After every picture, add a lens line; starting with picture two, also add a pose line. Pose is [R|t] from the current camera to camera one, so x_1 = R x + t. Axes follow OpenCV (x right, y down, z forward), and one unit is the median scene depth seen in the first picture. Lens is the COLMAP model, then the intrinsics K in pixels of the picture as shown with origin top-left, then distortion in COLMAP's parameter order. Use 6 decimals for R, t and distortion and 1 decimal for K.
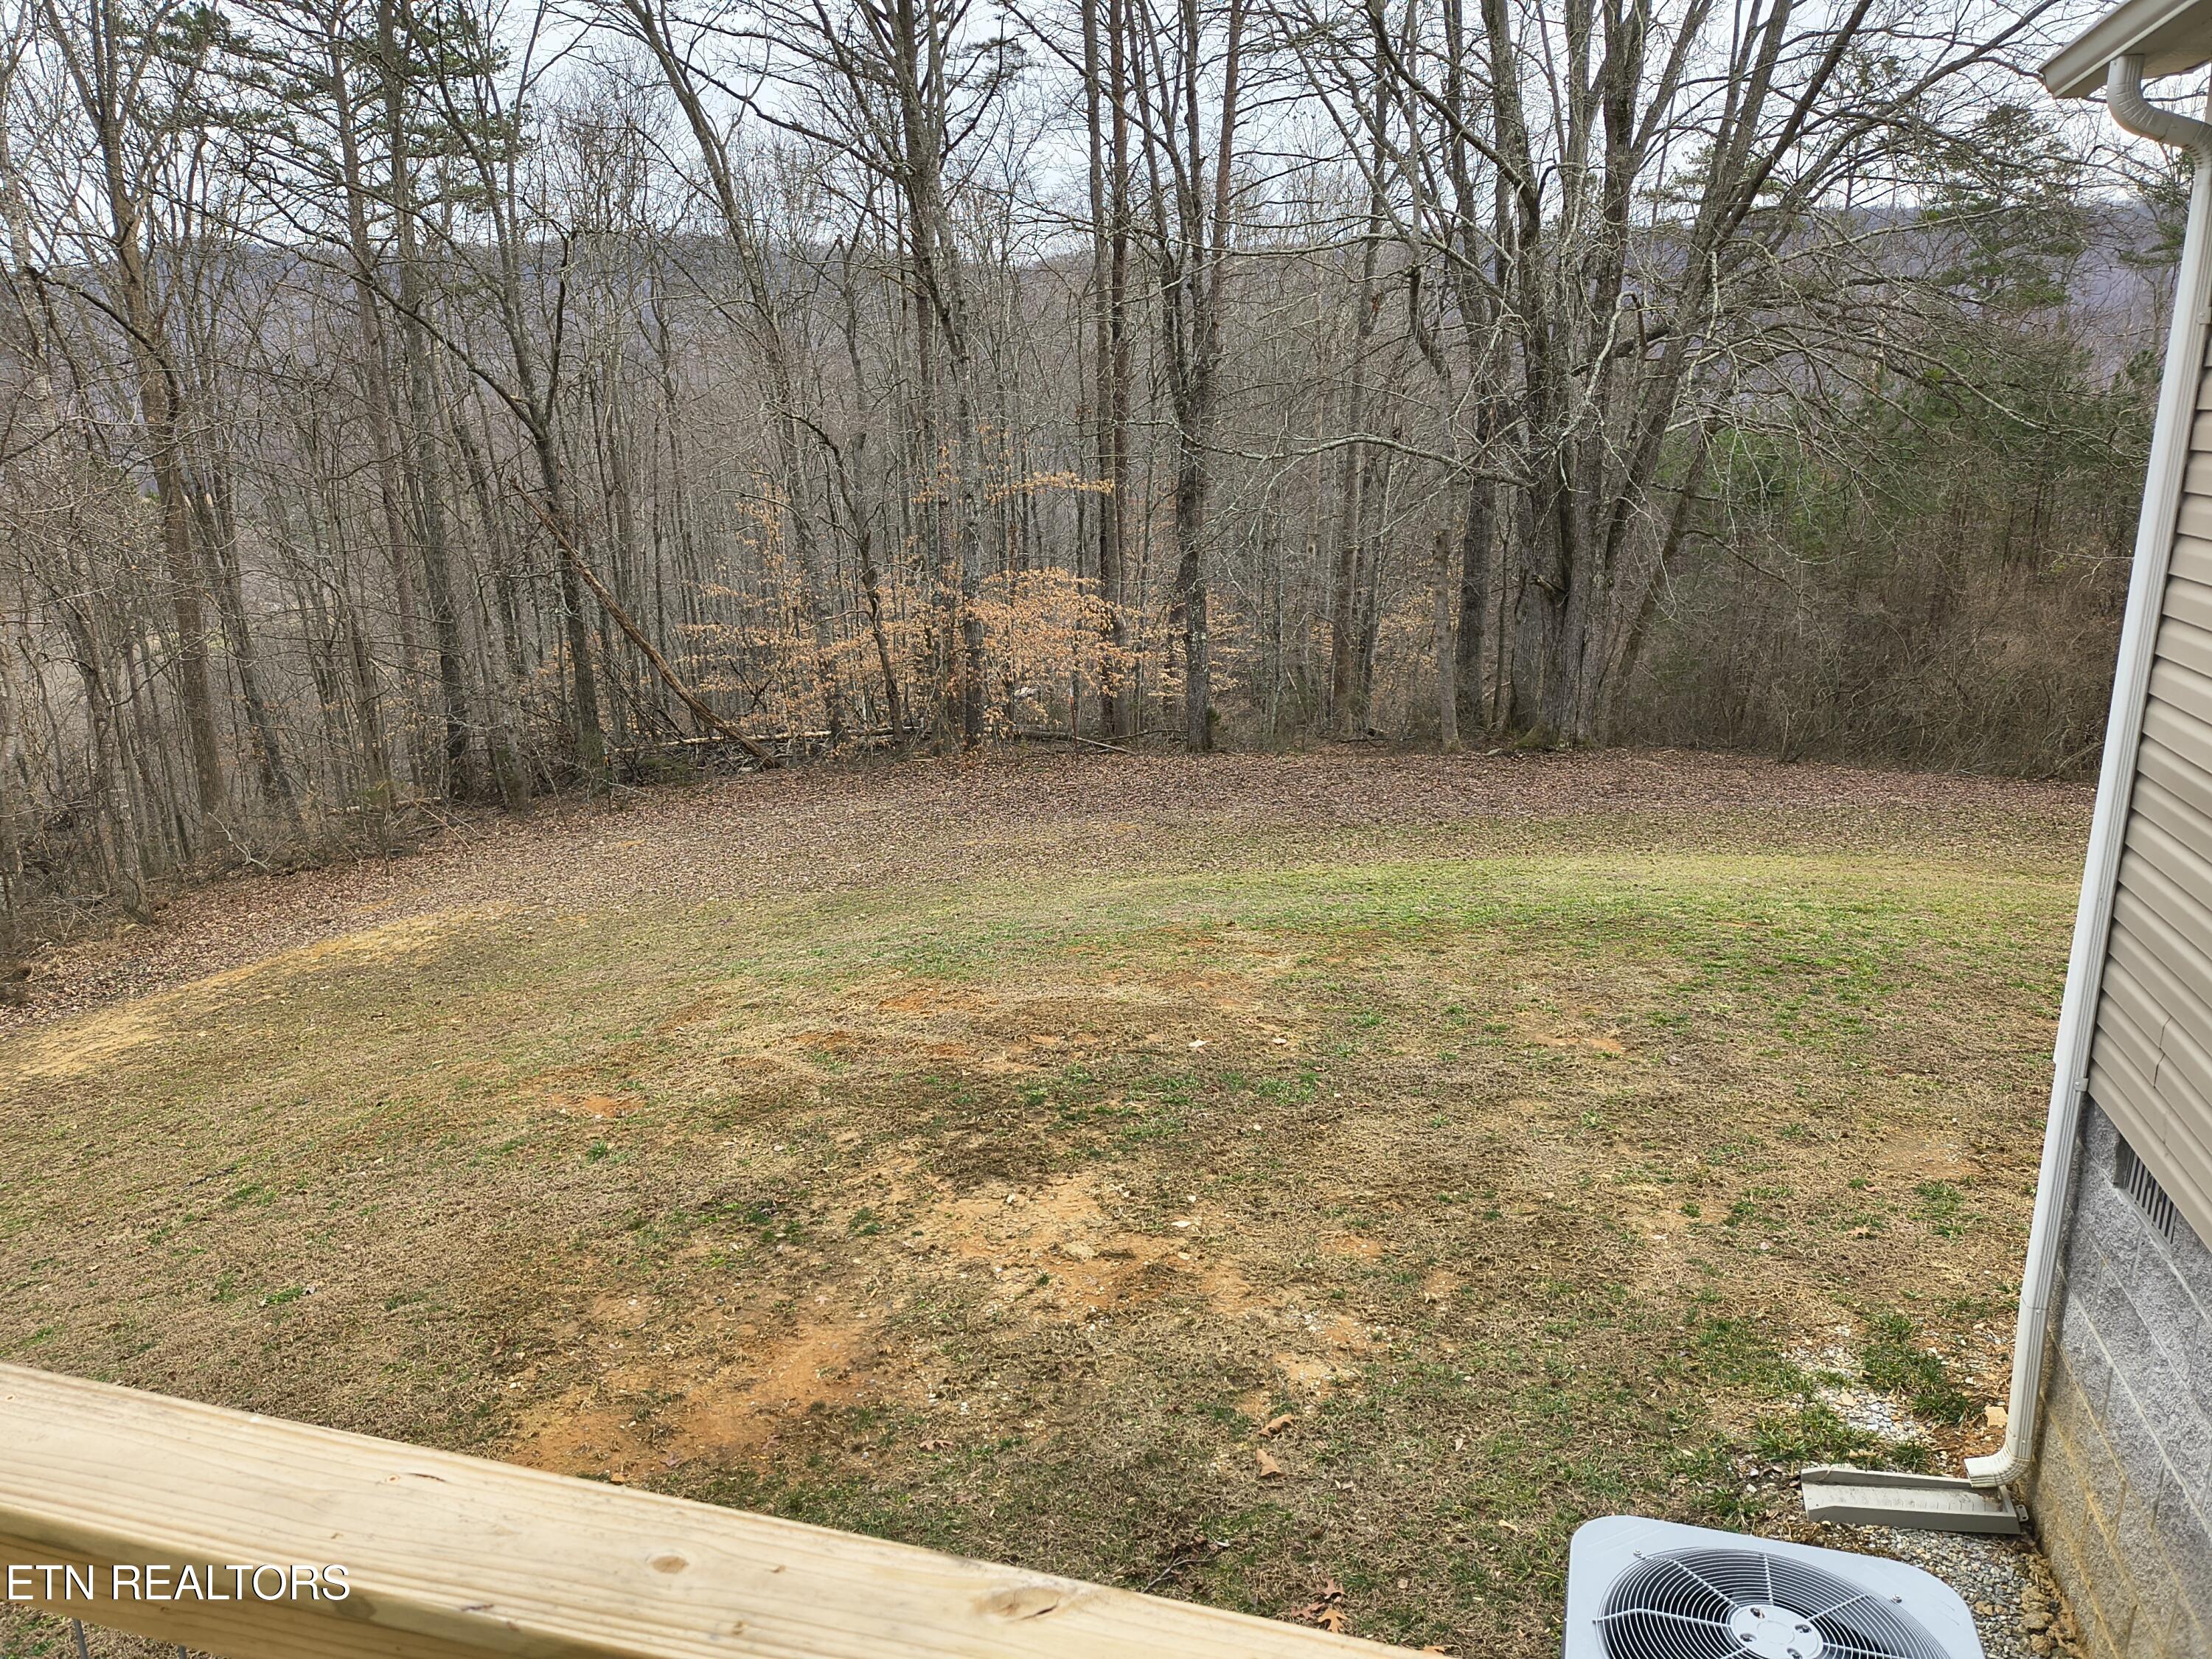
lens RADIAL K [[1608.0, 0, 1094.6], [0, 1608.0, 822.7], [0, 0, 1]] dist [0.078047, -0.099857]
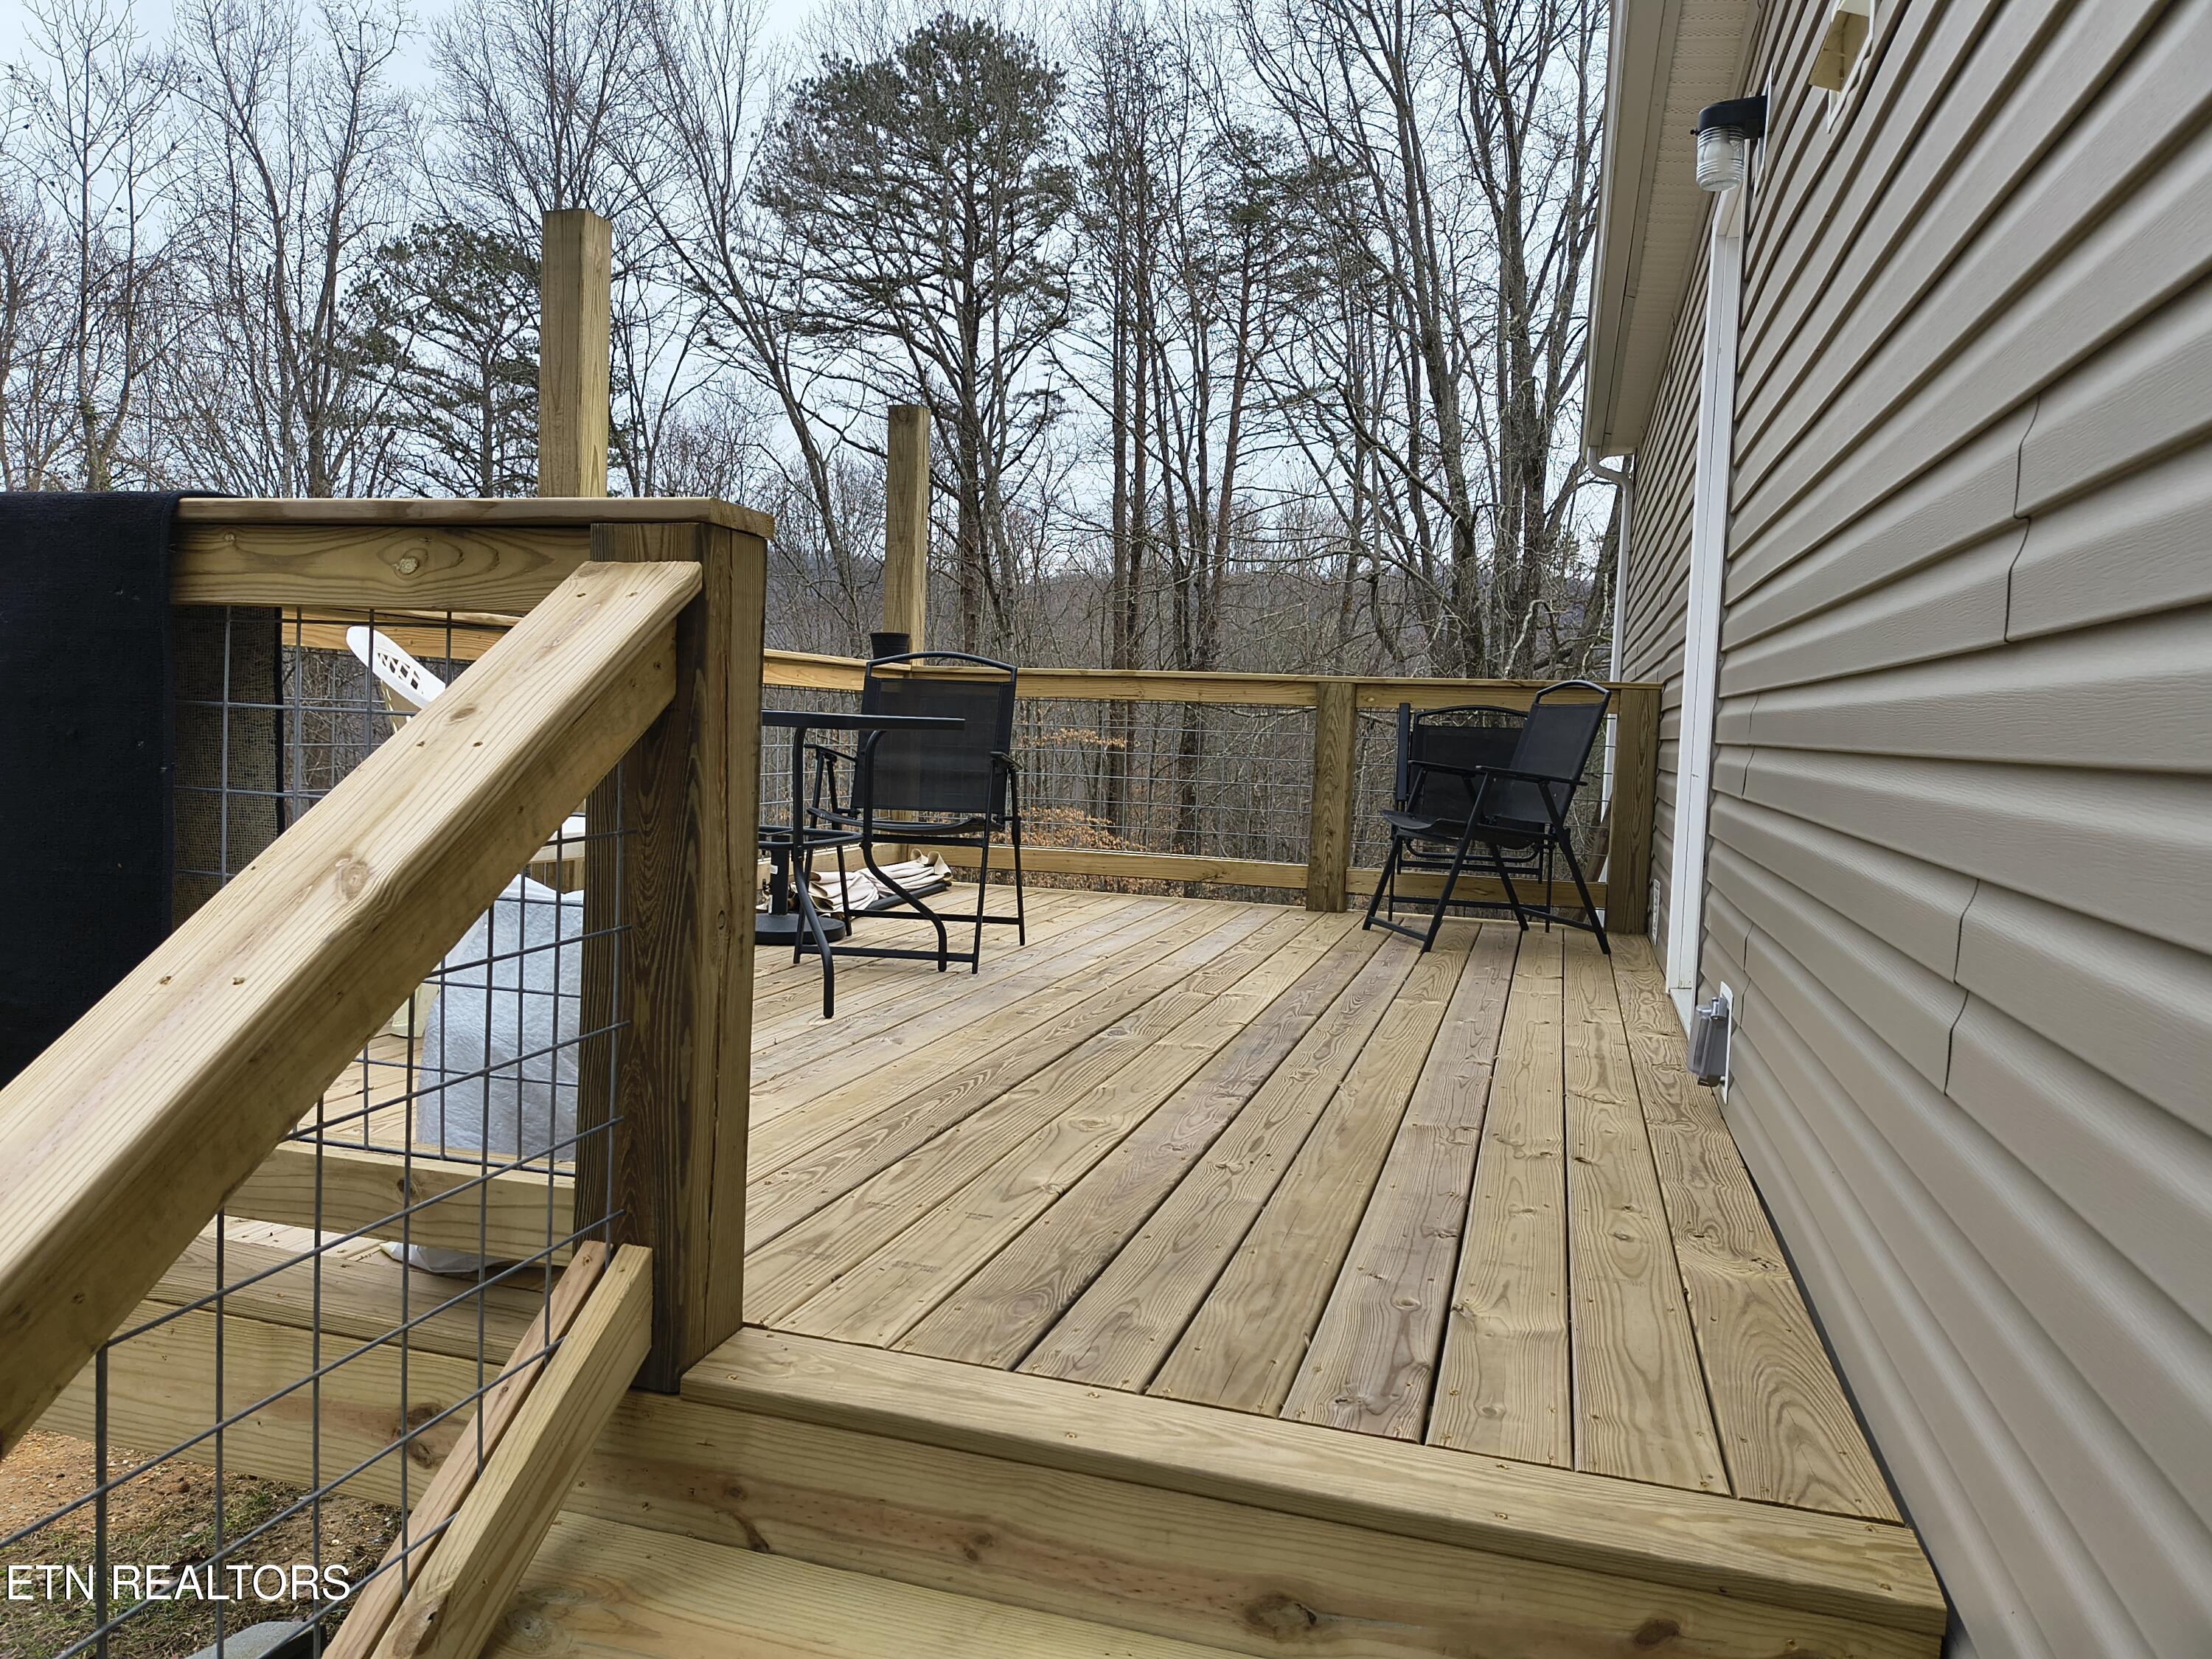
lens RADIAL K [[1608.0, 0, 1094.6], [0, 1608.0, 822.7], [0, 0, 1]] dist [0.078047, -0.099857]
pose [[0.998976, 0.045073, 0.003922, -0.013120], [-0.043587, 0.982022, -0.183668, 0.066070], [-0.012130, 0.183309, 0.982981, -0.150207]]
